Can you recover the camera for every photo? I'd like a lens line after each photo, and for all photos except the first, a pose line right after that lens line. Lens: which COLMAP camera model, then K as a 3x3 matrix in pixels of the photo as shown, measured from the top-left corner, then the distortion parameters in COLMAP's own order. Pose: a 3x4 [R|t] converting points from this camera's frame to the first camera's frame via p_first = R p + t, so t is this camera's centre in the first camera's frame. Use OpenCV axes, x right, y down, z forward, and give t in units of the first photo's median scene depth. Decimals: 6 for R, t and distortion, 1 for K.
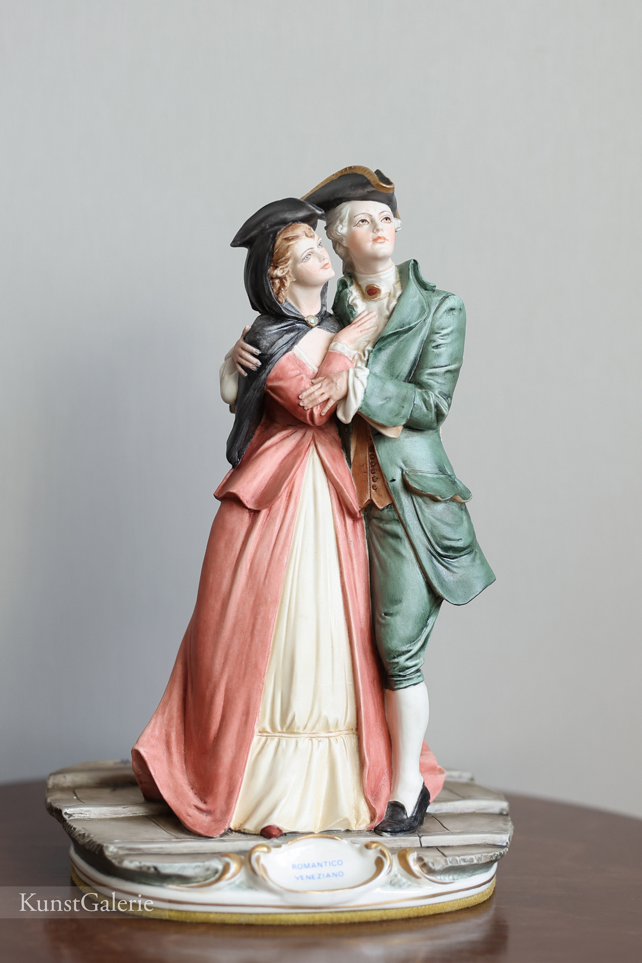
lens RADIAL K [[2480.6, 0, 321.0], [0, 2480.6, 481.5], [0, 0, 1]] dist [0.014027, -0.358053]
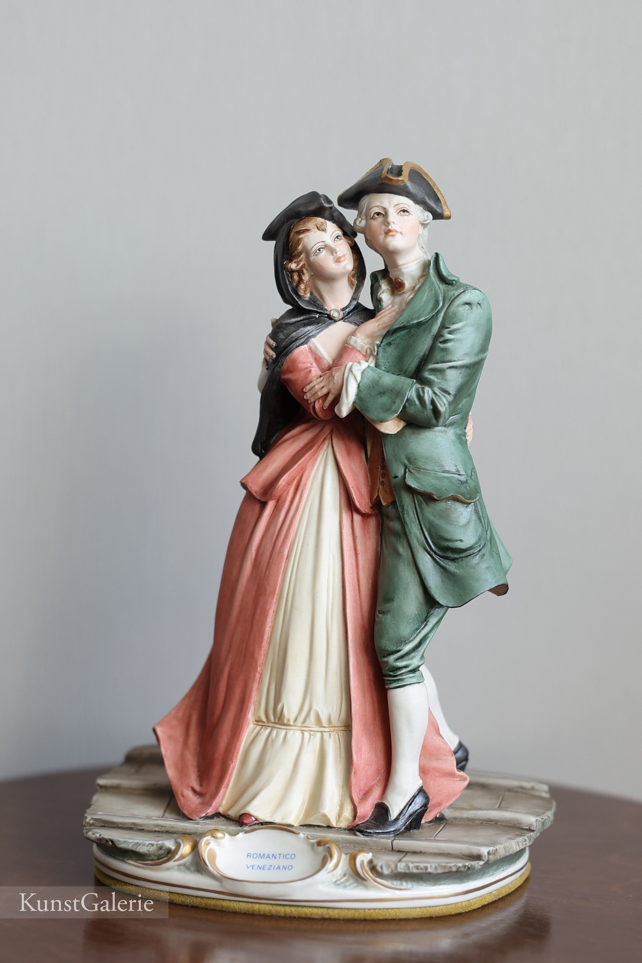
lens RADIAL K [[2480.6, 0, 321.0], [0, 2480.6, 481.5], [0, 0, 1]] dist [0.014027, -0.358053]
pose [[0.897469, 0.037056, -0.439518, 0.437864], [-0.038325, 0.999247, 0.005991, -0.003427], [0.439409, 0.011468, 0.898214, 0.103290]]
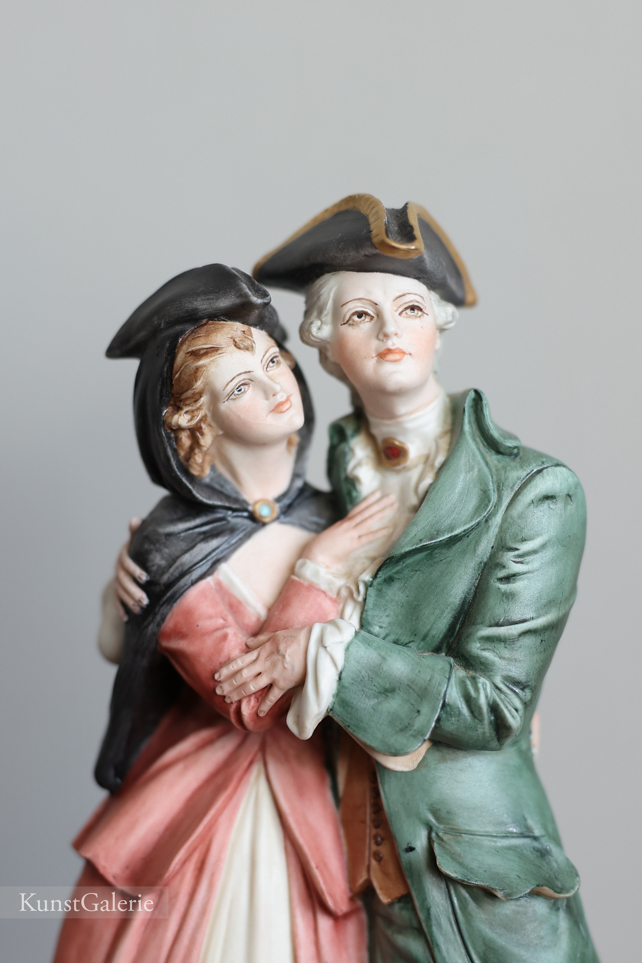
lens RADIAL K [[2456.0, 0, 321.0], [0, 2456.0, 481.5], [0, 0, 1]] dist [-0.007430, -0.033328]
pose [[0.967956, 0.036066, -0.248517, 0.130153], [-0.018350, 0.997146, 0.073240, -0.108043], [0.250449, -0.066332, 0.965855, 0.537964]]
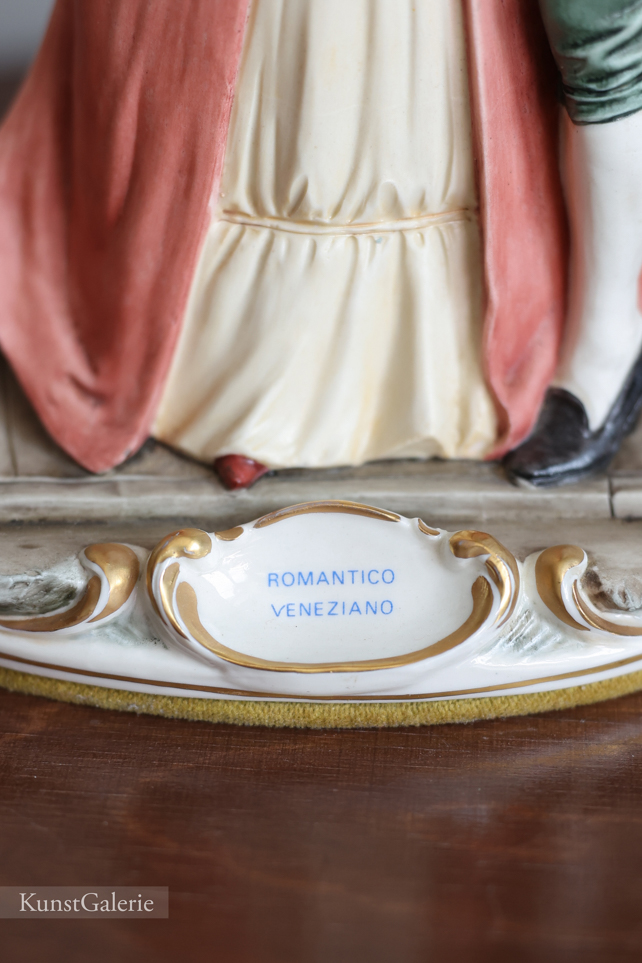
lens RADIAL K [[2456.0, 0, 321.0], [0, 2456.0, 481.5], [0, 0, 1]] dist [-0.007430, -0.033328]
pose [[0.976881, 0.096061, -0.190985, 0.069194], [0.000406, 0.892525, 0.450997, -0.037680], [0.213783, -0.440648, 0.871852, 0.639650]]
